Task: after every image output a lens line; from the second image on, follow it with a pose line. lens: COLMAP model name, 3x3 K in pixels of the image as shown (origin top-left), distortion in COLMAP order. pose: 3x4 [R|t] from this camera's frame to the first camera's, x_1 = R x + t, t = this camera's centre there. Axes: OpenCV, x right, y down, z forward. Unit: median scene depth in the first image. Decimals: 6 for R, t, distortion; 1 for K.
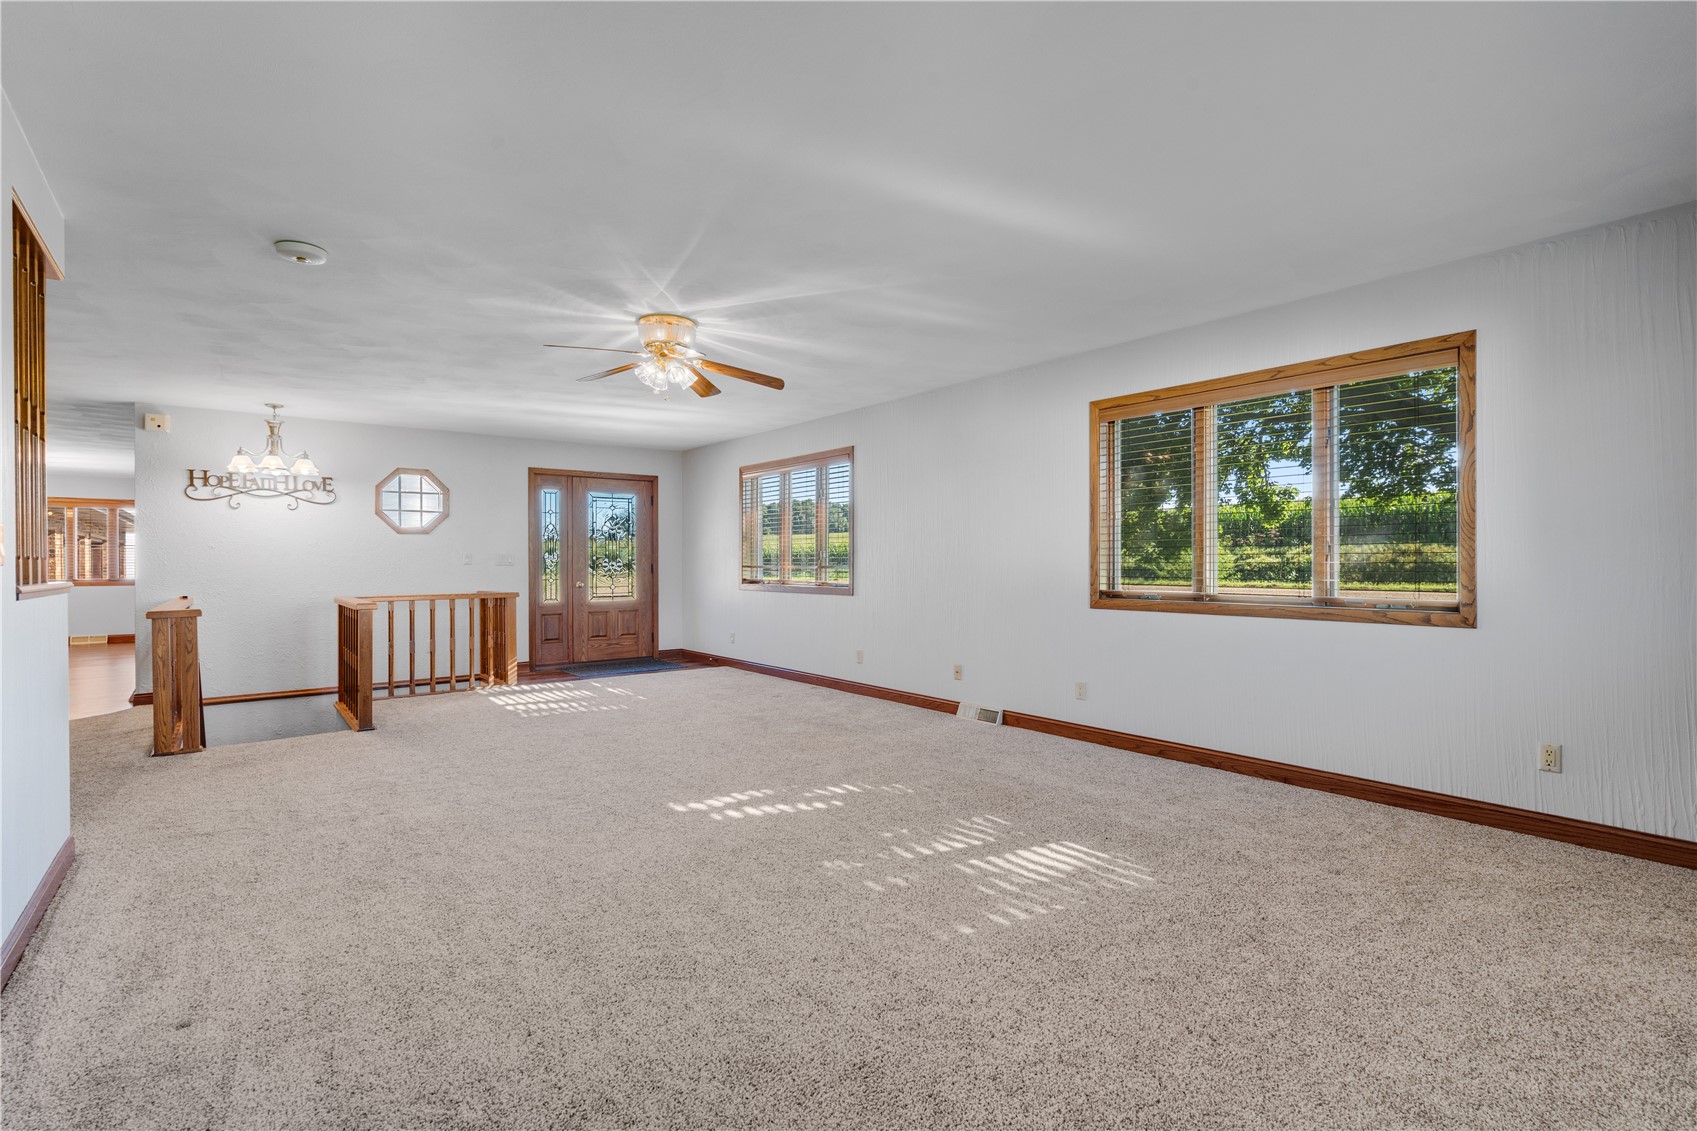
lens RADIAL K [[767.1, 0, 852.8], [0, 767.1, 564.9], [0, 0, 1]] dist [-0.004834, 0.002149]
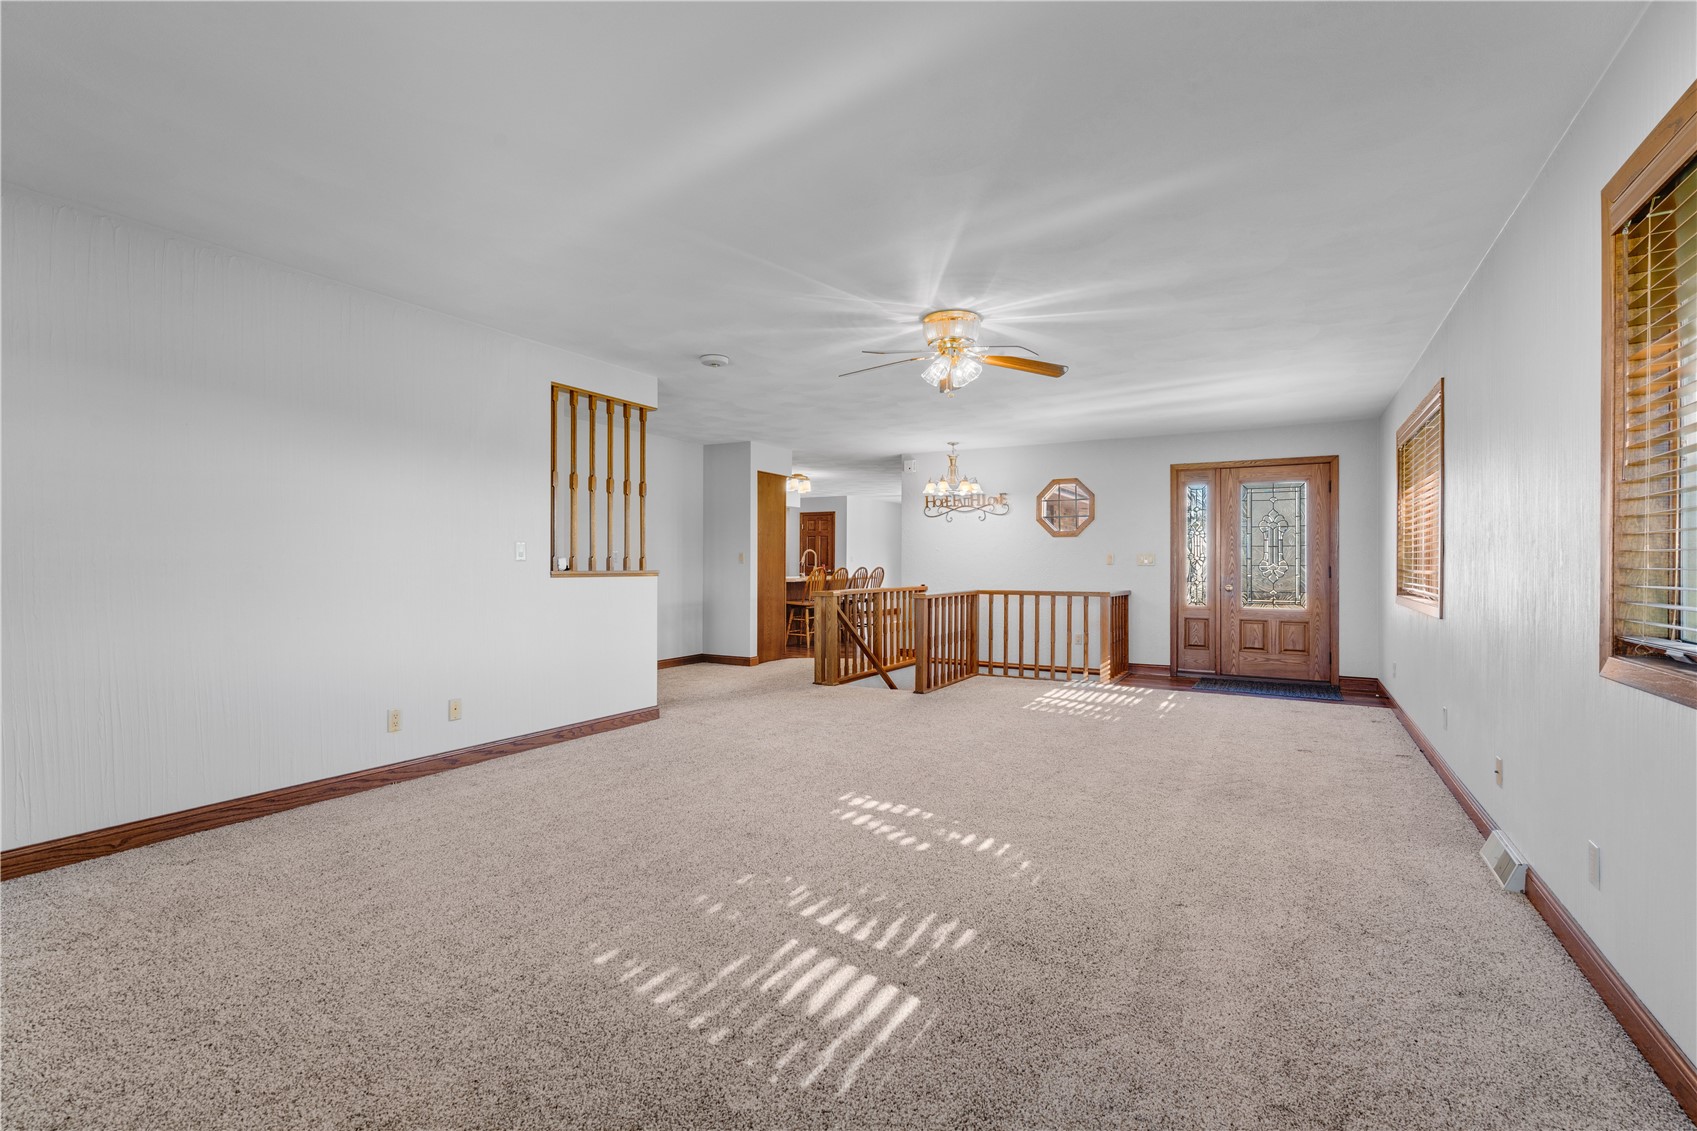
lens RADIAL K [[767.1, 0, 855.6], [0, 767.1, 550.9], [0, 0, 1]] dist [-0.004834, 0.002149]
pose [[0.373400, -0.009210, -0.927625, 0.640258], [-0.010781, 0.999840, -0.014266, -0.001109], [0.927608, 0.015328, 0.373241, 0.534497]]
